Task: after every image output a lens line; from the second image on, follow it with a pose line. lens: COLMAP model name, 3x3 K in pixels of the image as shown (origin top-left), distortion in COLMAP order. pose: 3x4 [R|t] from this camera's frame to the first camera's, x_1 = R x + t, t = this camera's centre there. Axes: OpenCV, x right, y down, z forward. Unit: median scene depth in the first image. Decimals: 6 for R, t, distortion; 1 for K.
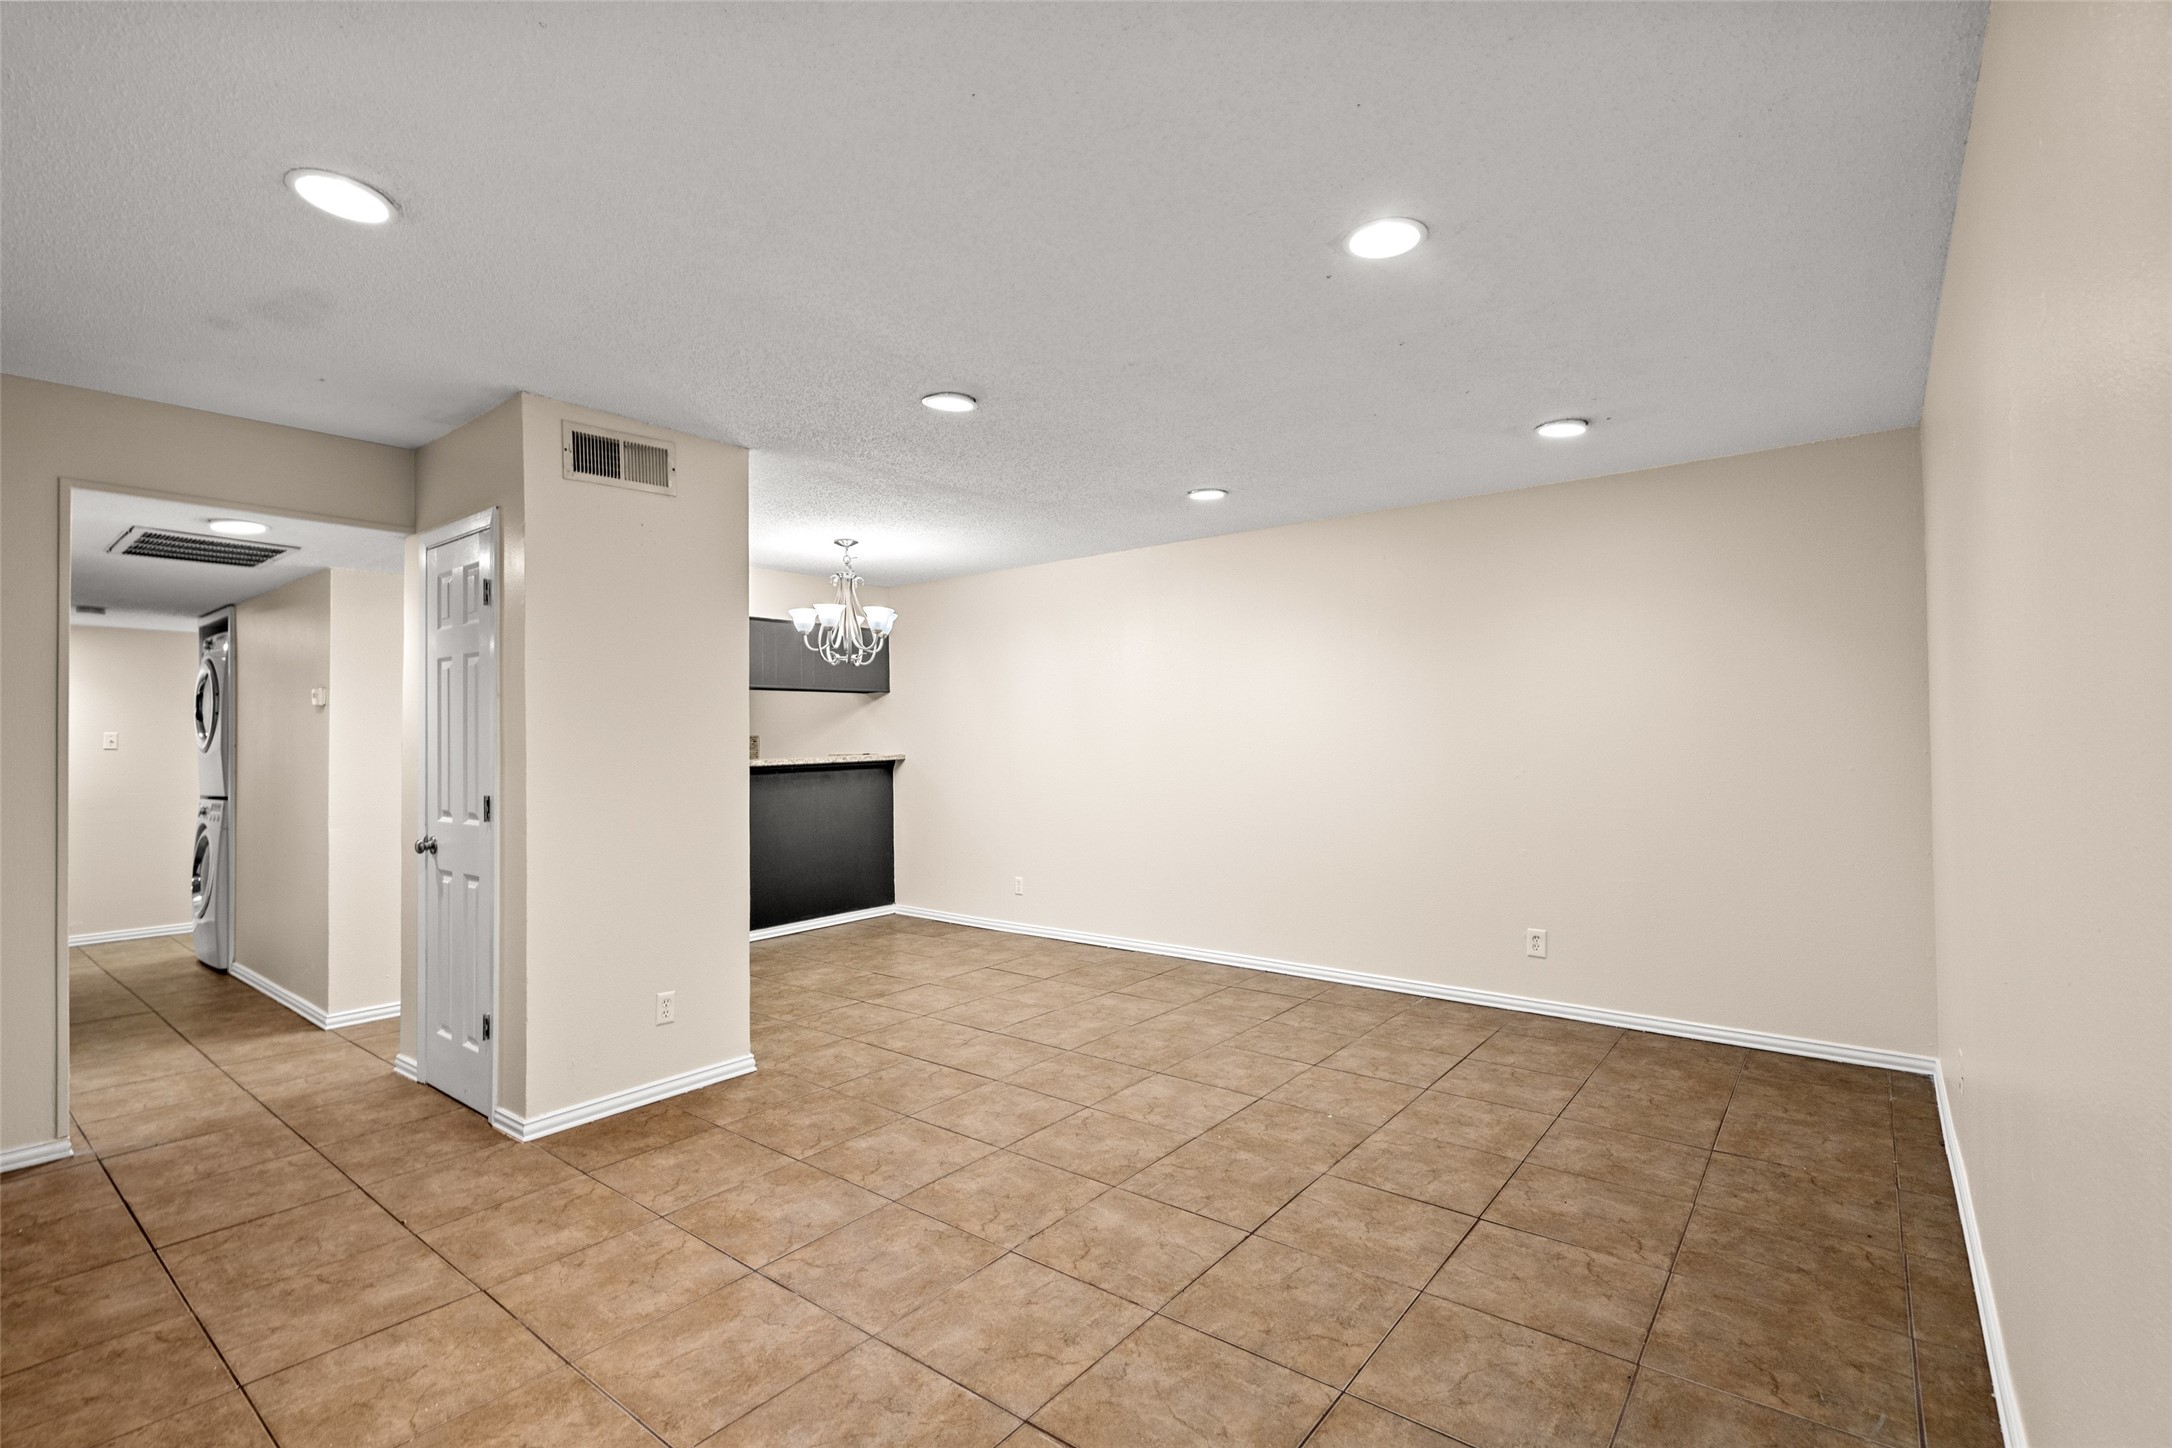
lens RADIAL K [[981.3, 0, 1081.6], [0, 981.3, 731.3], [0, 0, 1]] dist [-0.002452, 0.000666]
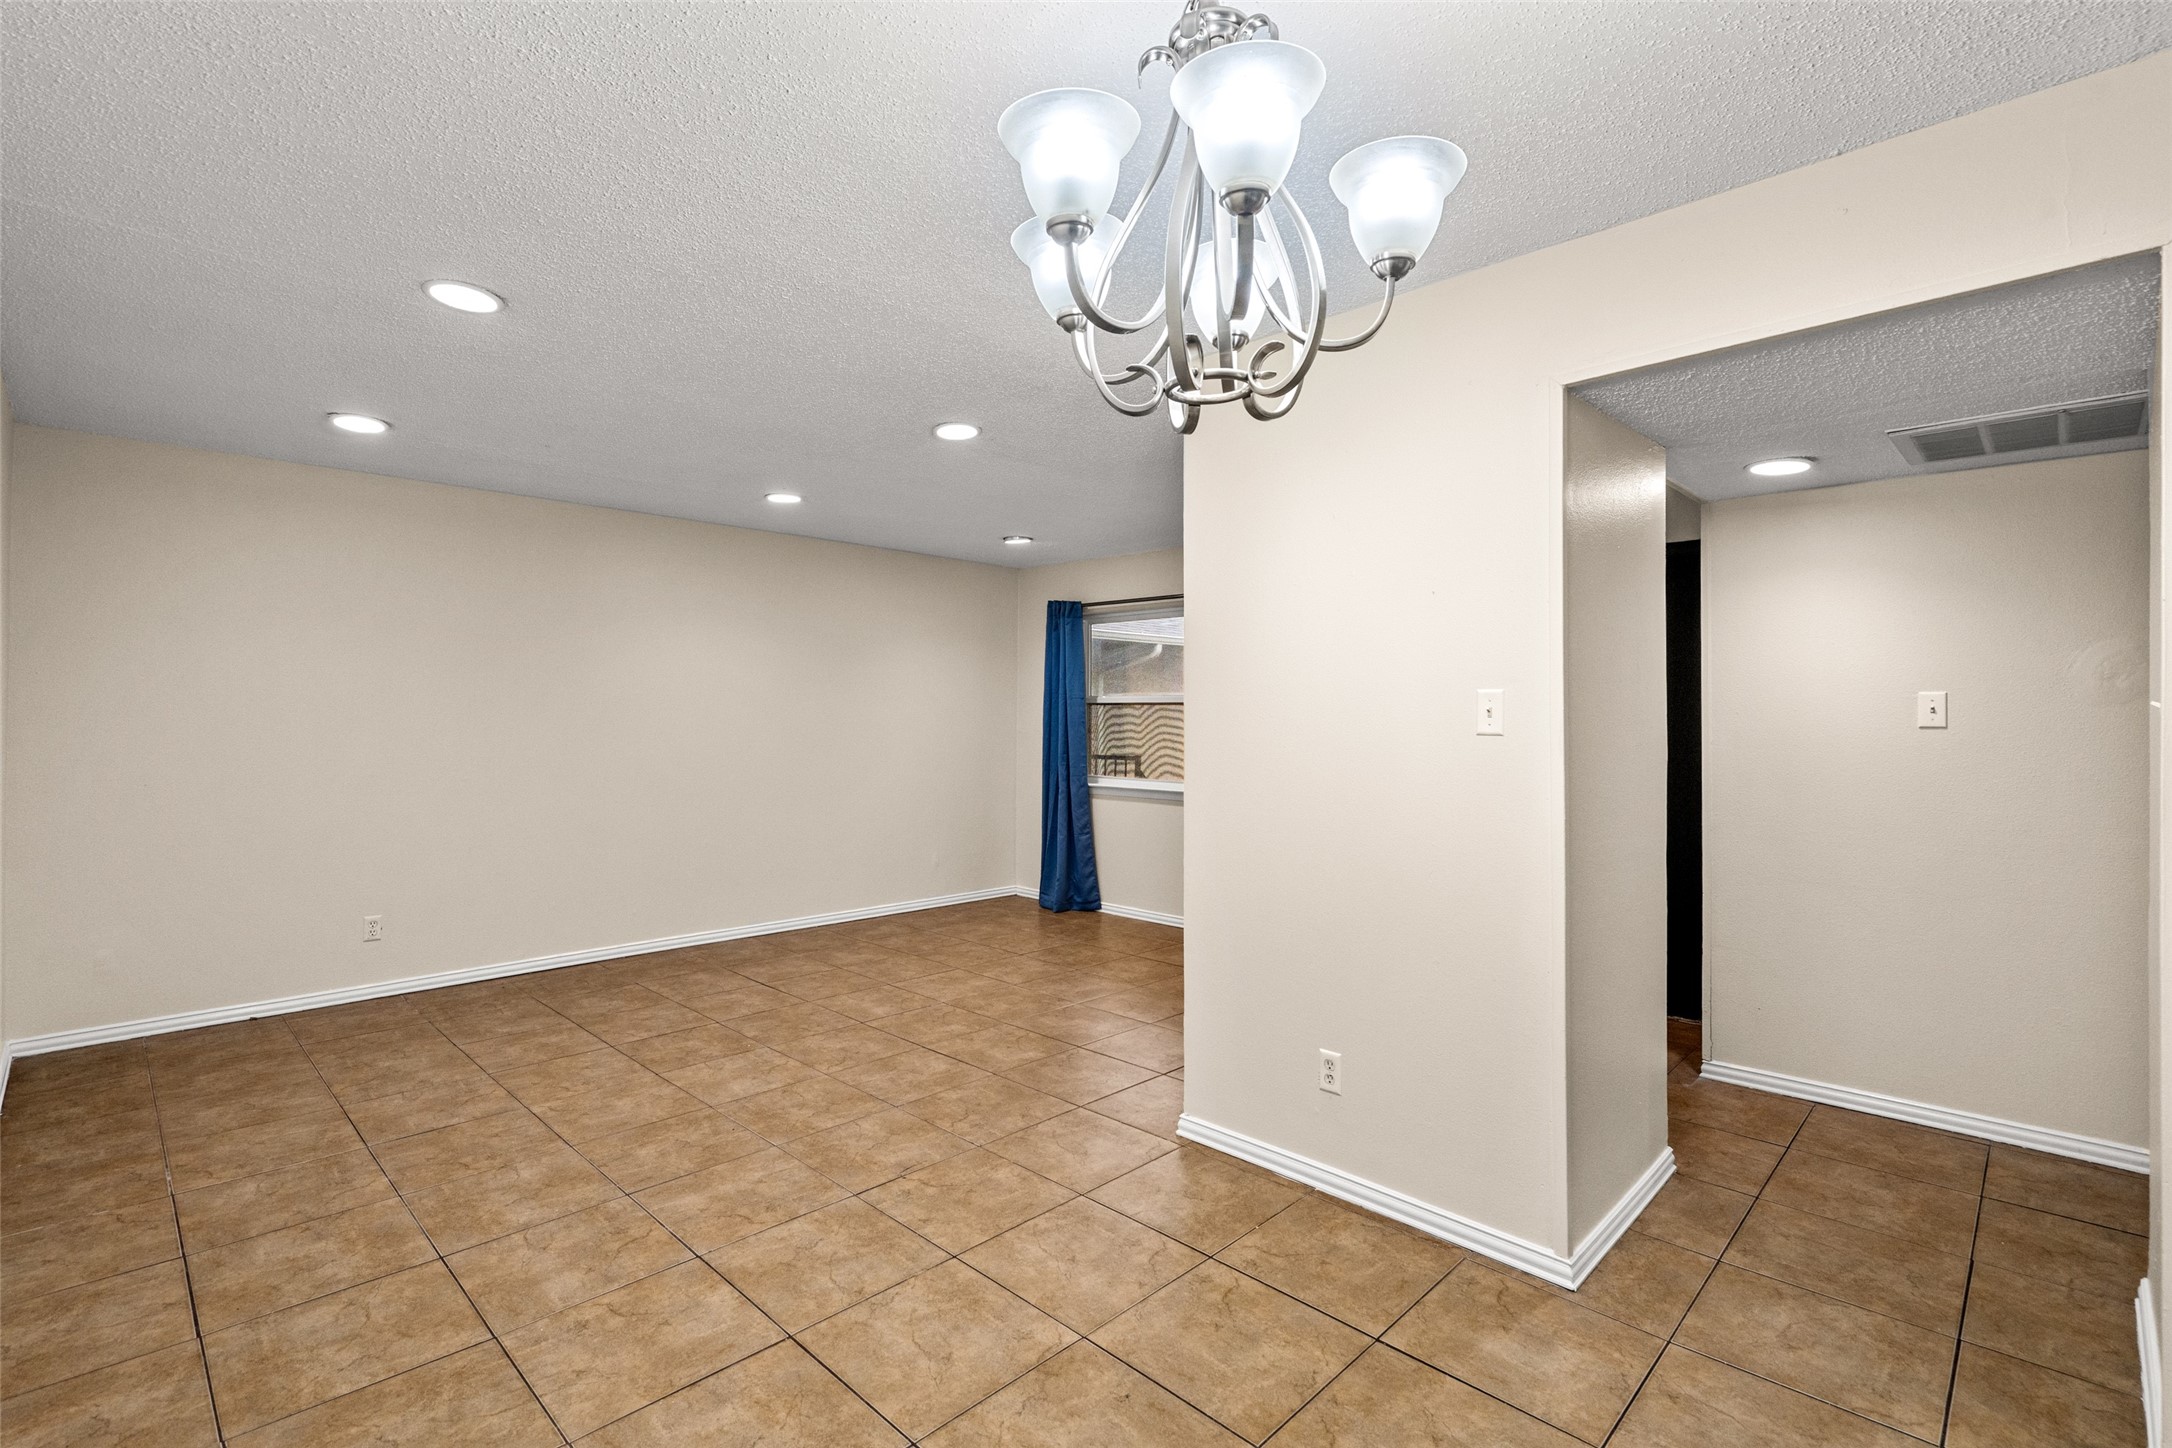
lens RADIAL K [[991.8, 0, 1080.1], [0, 991.8, 715.9], [0, 0, 1]] dist [0.001192, -0.000090]
pose [[-0.994248, 0.006776, 0.106886, -0.404889], [0.004990, 0.999844, -0.016965, 0.017440], [-0.106985, -0.016334, -0.994127, 2.159878]]
